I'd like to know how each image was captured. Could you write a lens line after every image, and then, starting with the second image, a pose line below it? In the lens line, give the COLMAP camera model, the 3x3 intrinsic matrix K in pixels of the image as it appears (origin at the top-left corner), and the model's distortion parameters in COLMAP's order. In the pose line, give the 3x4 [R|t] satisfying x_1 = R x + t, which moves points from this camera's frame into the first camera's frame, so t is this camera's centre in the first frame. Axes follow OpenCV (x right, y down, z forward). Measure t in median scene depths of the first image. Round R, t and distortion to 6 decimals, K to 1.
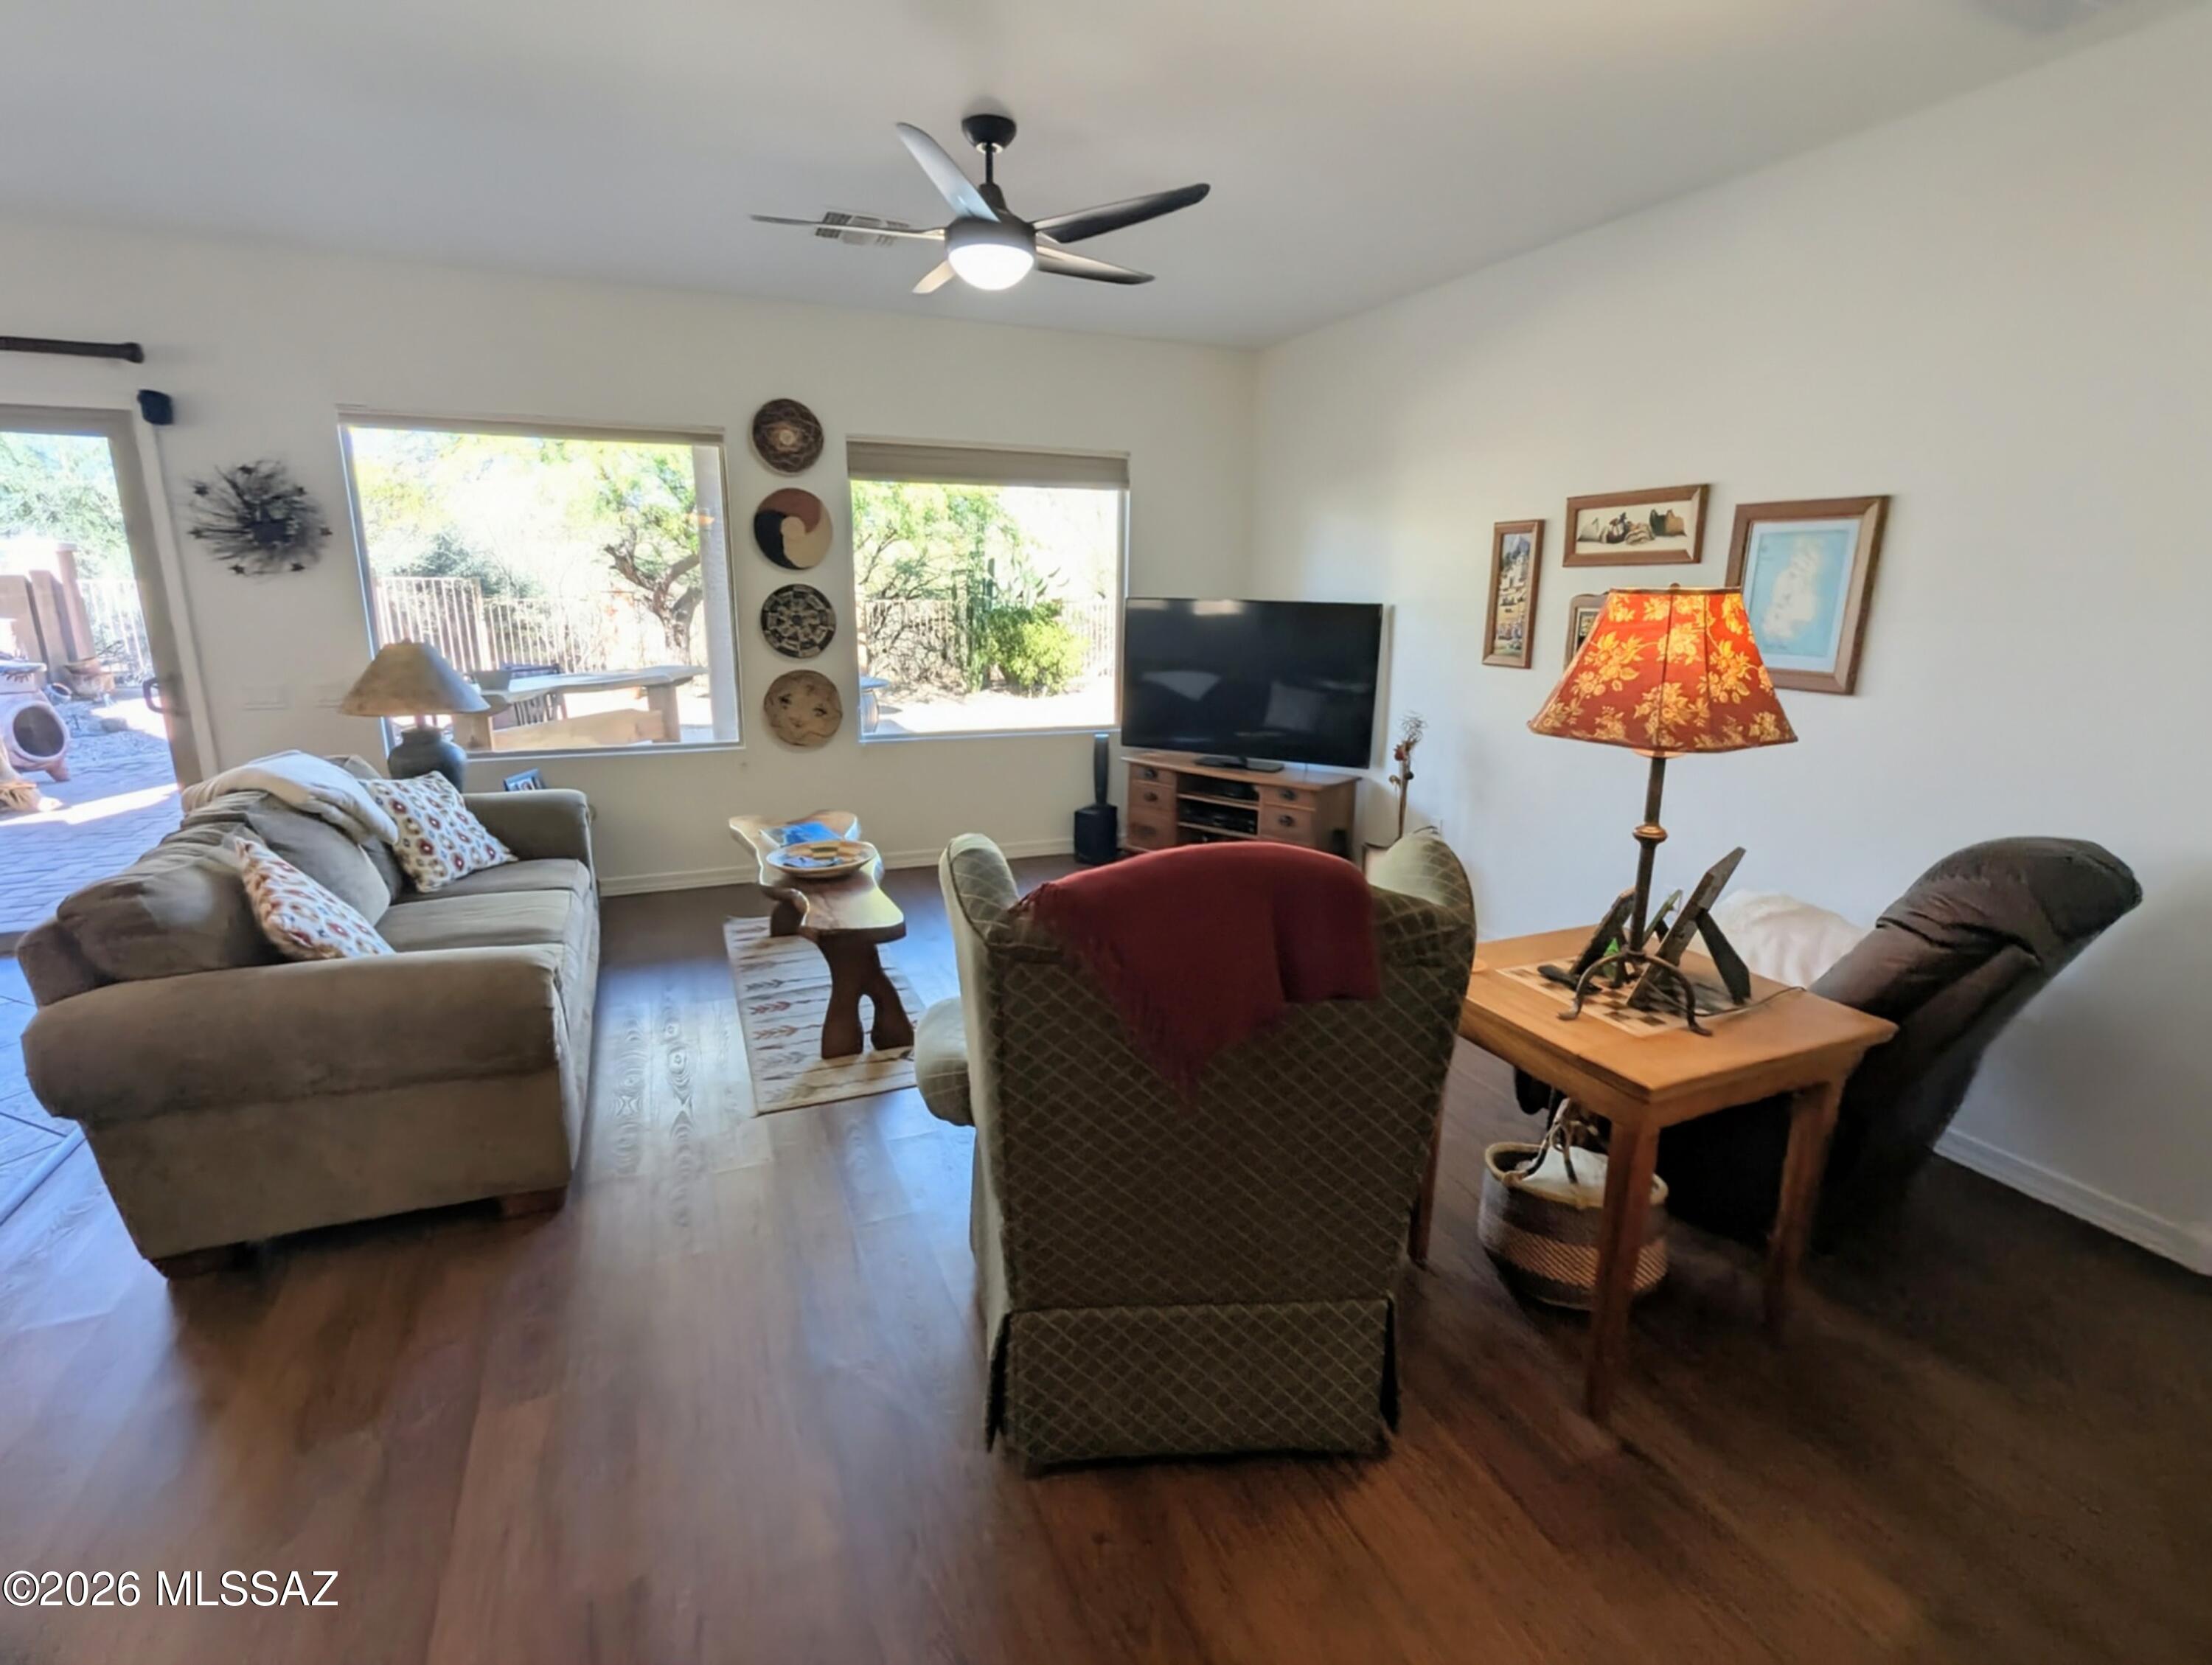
lens RADIAL K [[1048.3, 0, 1108.7], [0, 1048.3, 835.5], [0, 0, 1]] dist [0.000307, -0.000891]
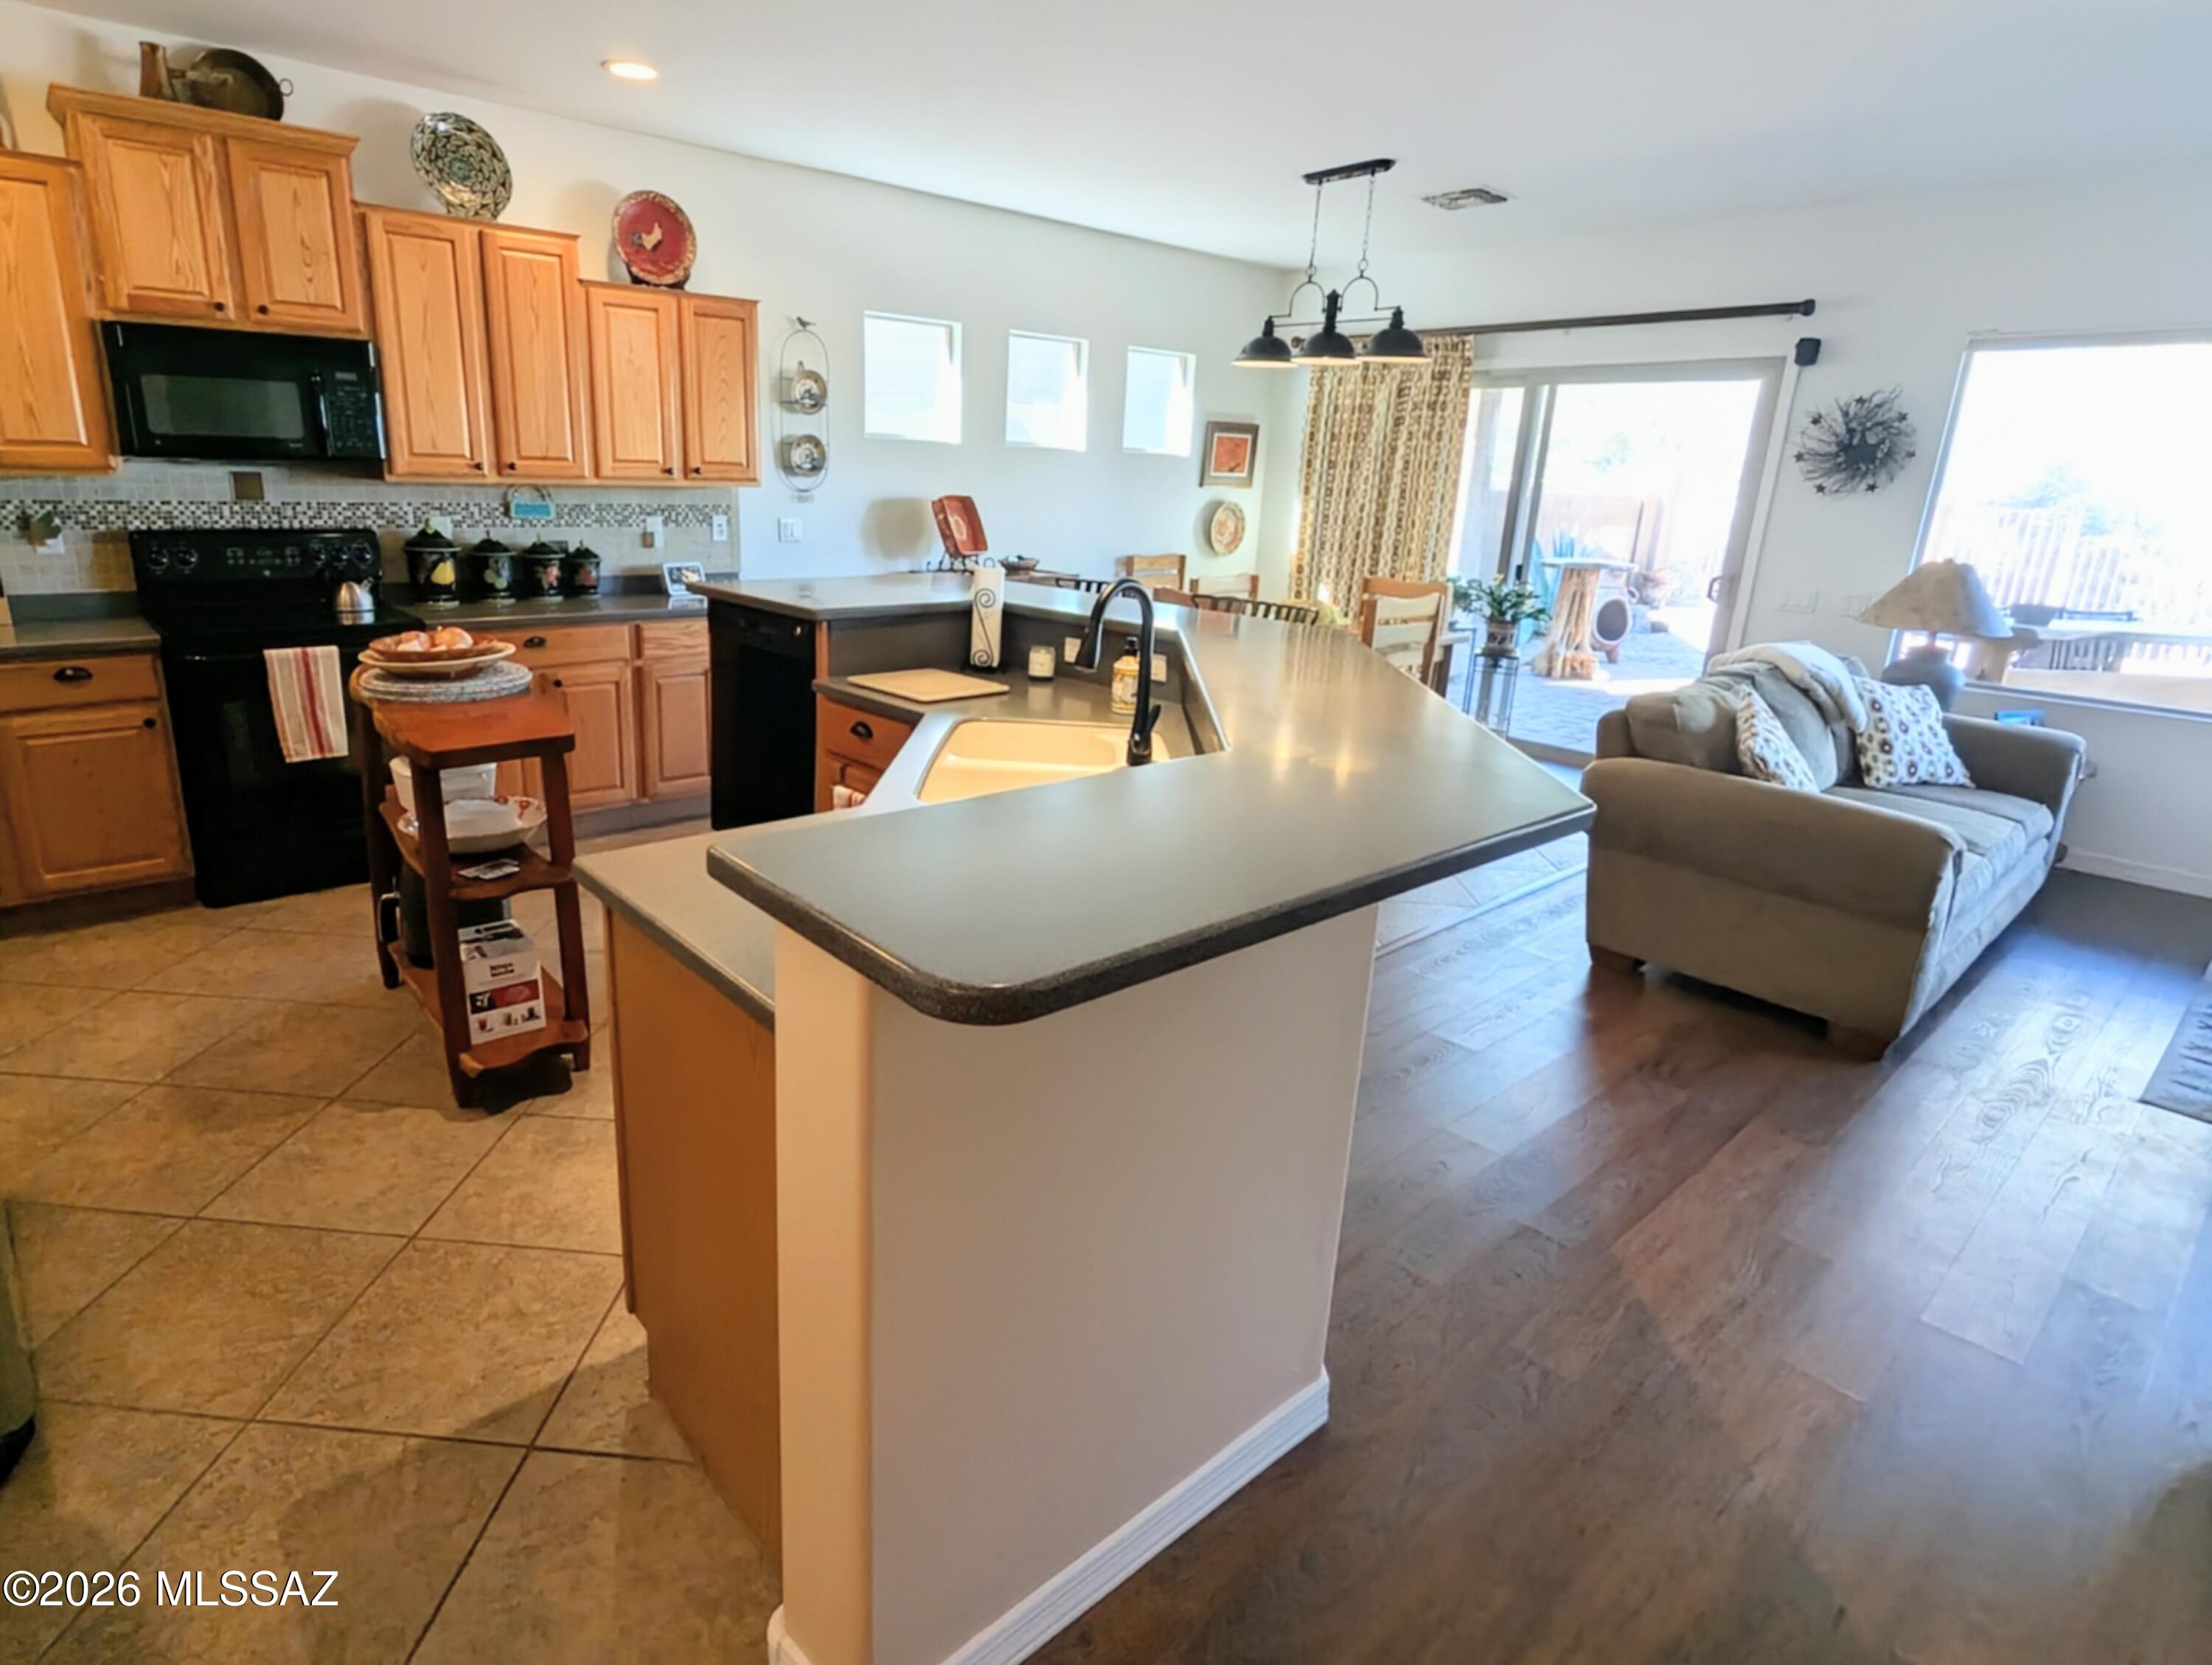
lens RADIAL K [[1165.3, 0, 986.4], [0, 1165.3, 794.3], [0, 0, 1]] dist [0.002681, -0.002357]
pose [[0.288608, 0.256317, -0.922500, 0.169763], [-0.258343, 0.948610, 0.182748, 0.066471], [0.921935, 0.185579, 0.339995, -0.213383]]
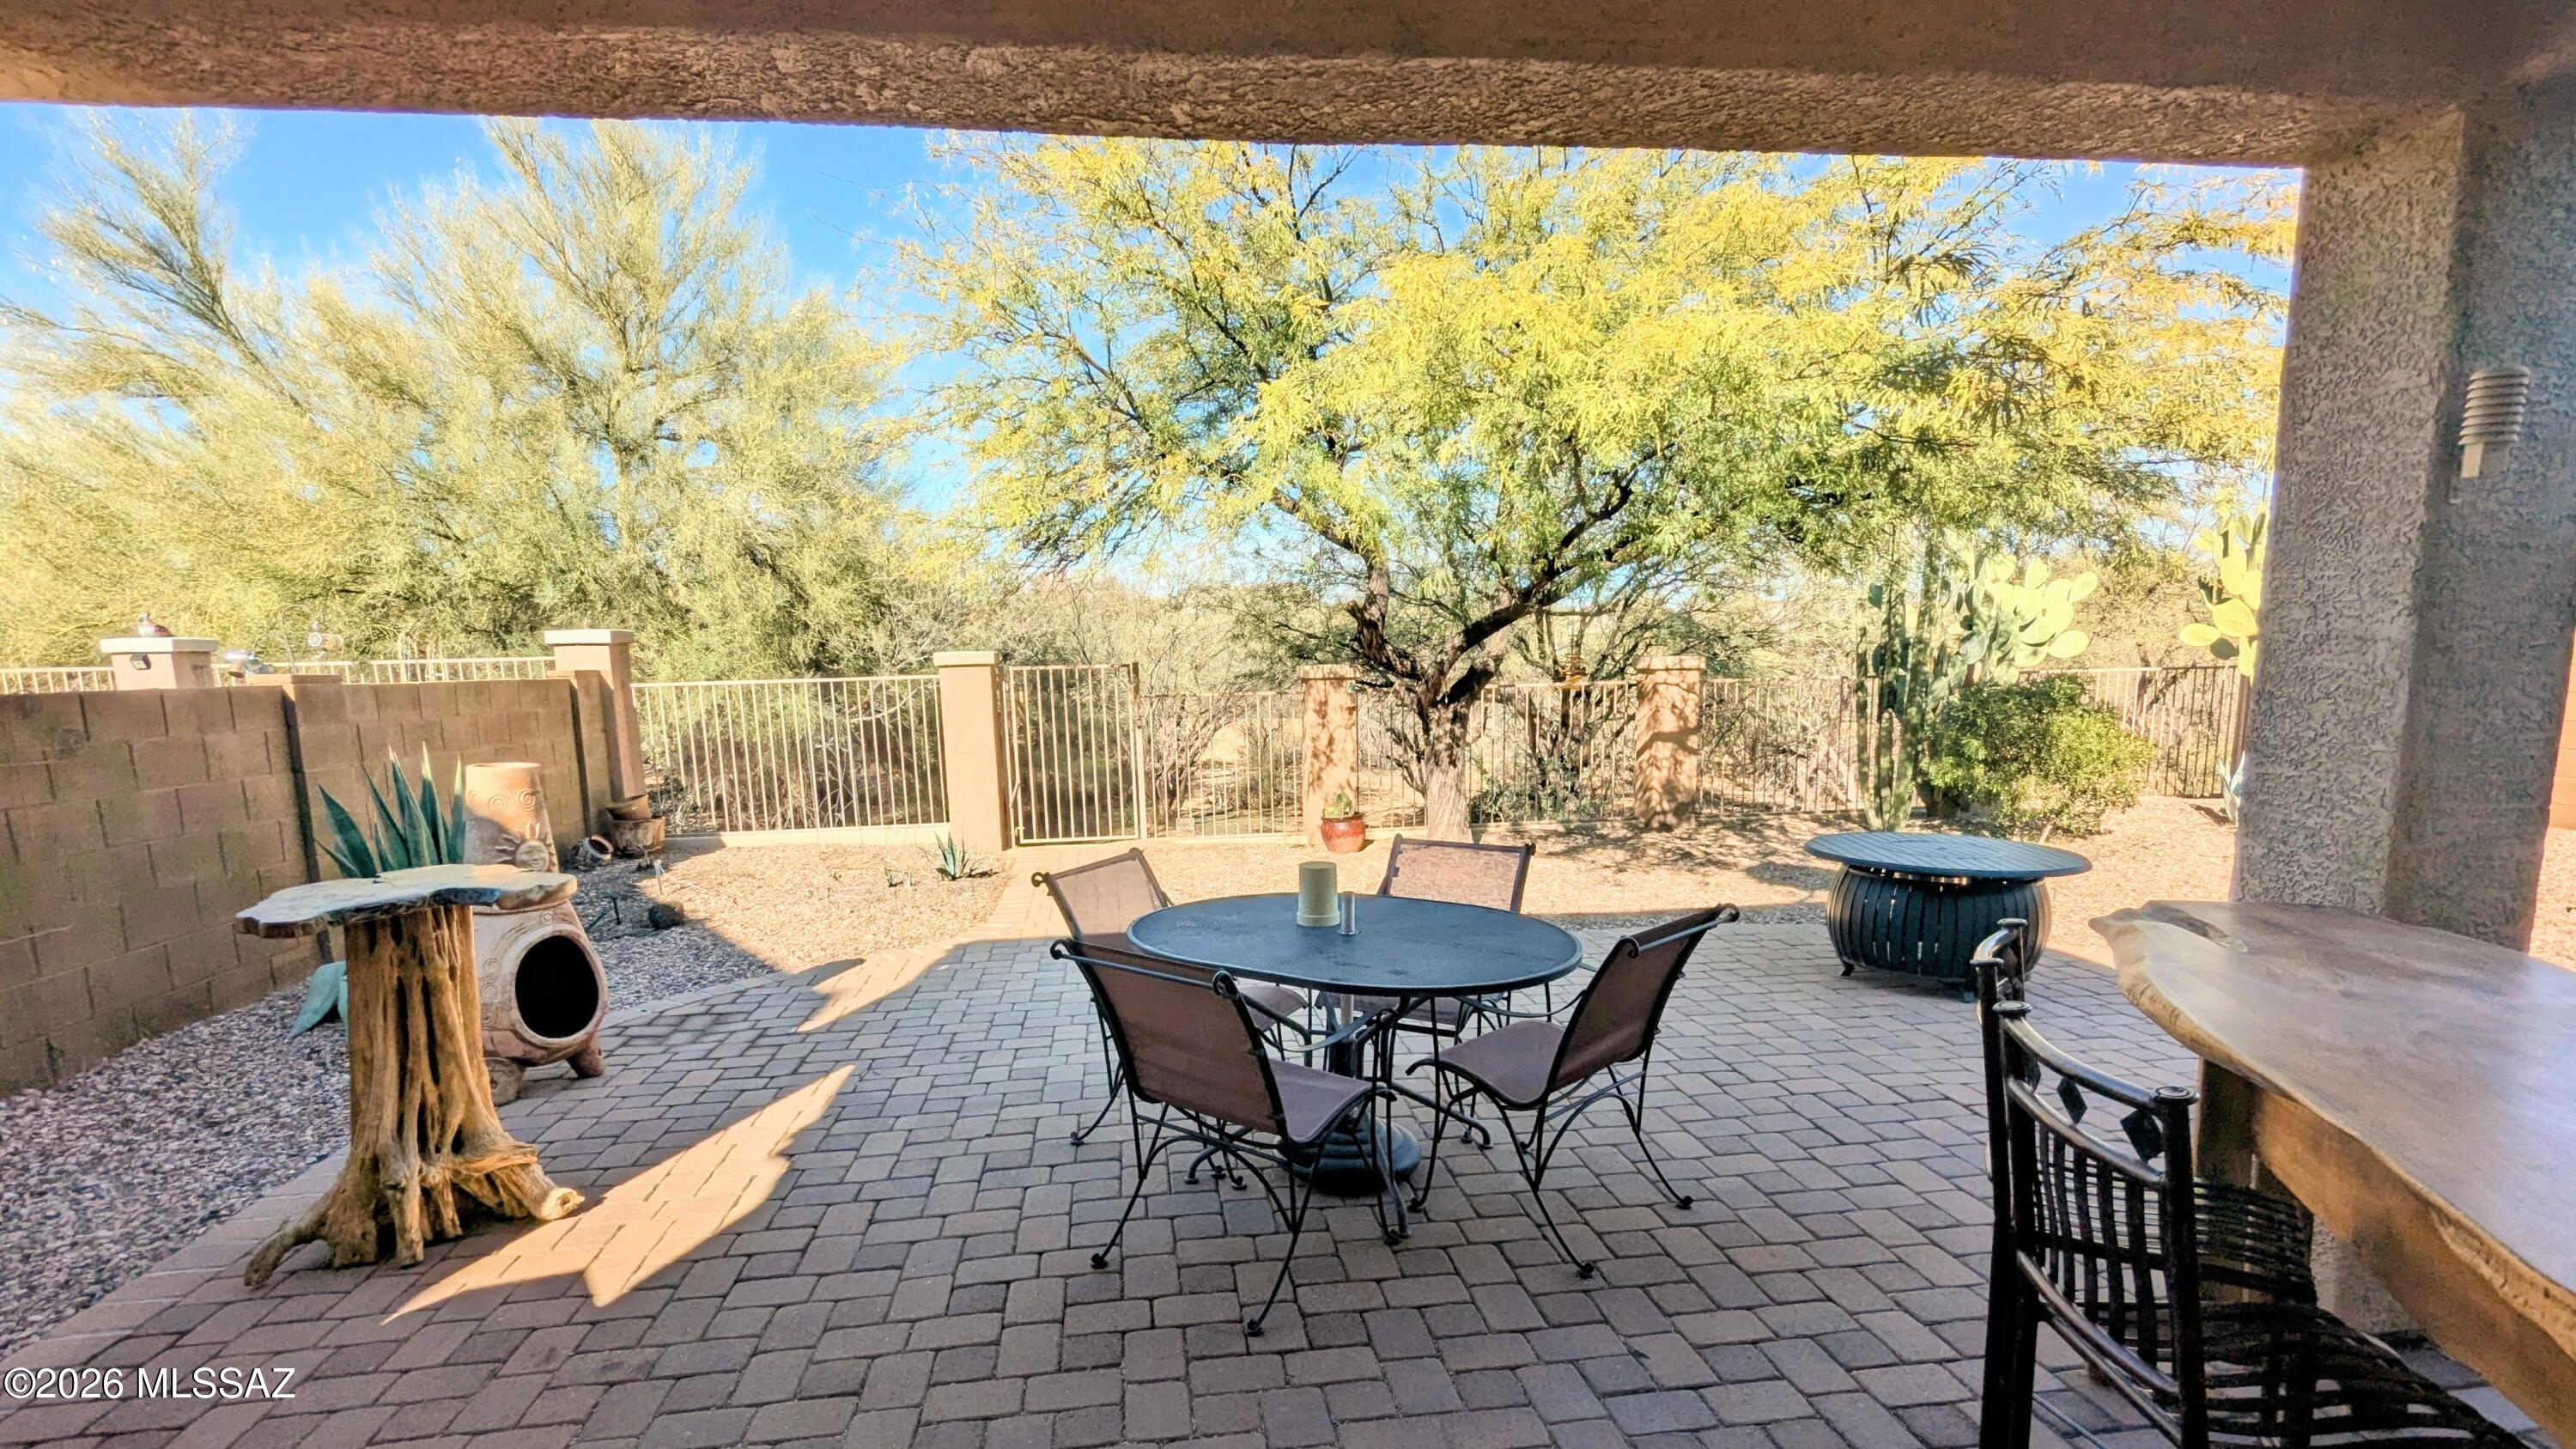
lens RADIAL K [[1237.1, 0, 1291.5], [0, 1237.1, 849.7], [0, 0, 1]] dist [0.000368, -0.000099]
pose [[0.963355, 0.008140, -0.268106, -0.992074], [-0.030853, 0.996268, -0.080613, -0.235751], [0.266450, 0.085931, 0.960011, 0.981608]]
